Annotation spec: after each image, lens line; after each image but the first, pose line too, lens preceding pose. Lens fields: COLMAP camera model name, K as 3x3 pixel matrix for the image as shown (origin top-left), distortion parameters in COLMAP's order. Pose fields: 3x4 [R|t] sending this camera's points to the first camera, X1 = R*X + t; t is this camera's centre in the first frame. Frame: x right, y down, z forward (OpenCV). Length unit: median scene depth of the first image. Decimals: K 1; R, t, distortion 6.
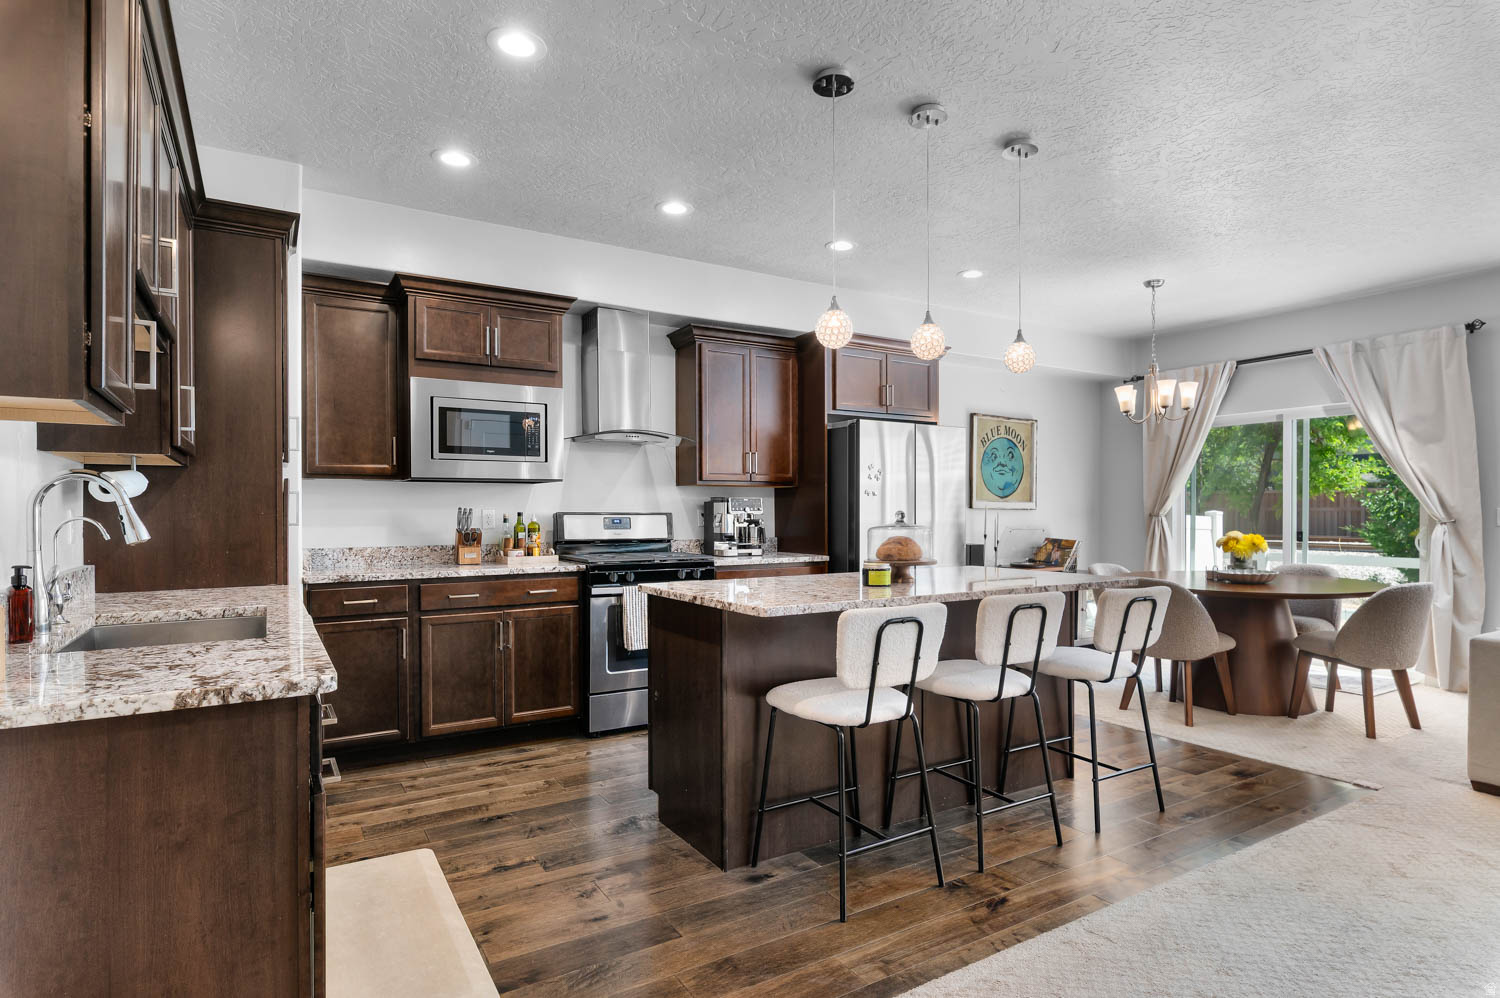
lens RADIAL K [[789.7, 0, 748.1], [0, 789.7, 502.4], [0, 0, 1]] dist [-0.018761, -0.000265]
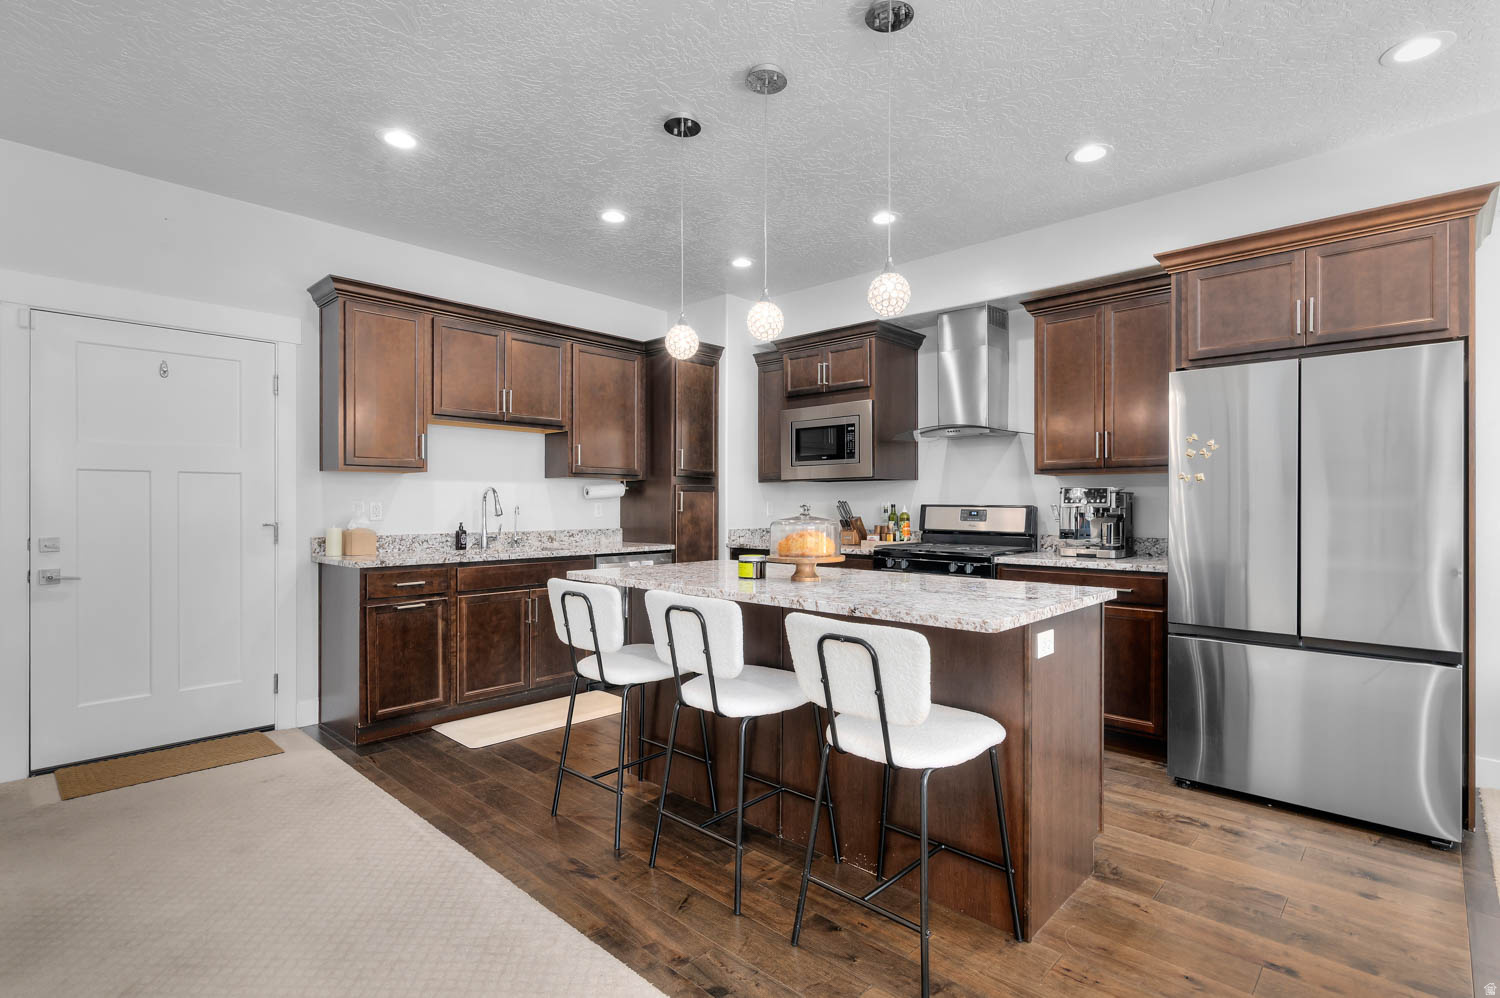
lens RADIAL K [[717.2, 0, 747.8], [0, 717.2, 505.3], [0, 0, 1]] dist [0.017754, 0.000177]
pose [[0.260896, 0.005750, -0.965350, 0.769122], [0.015385, 0.999830, 0.010114, -0.000359], [0.965244, -0.017490, 0.260763, 0.559518]]
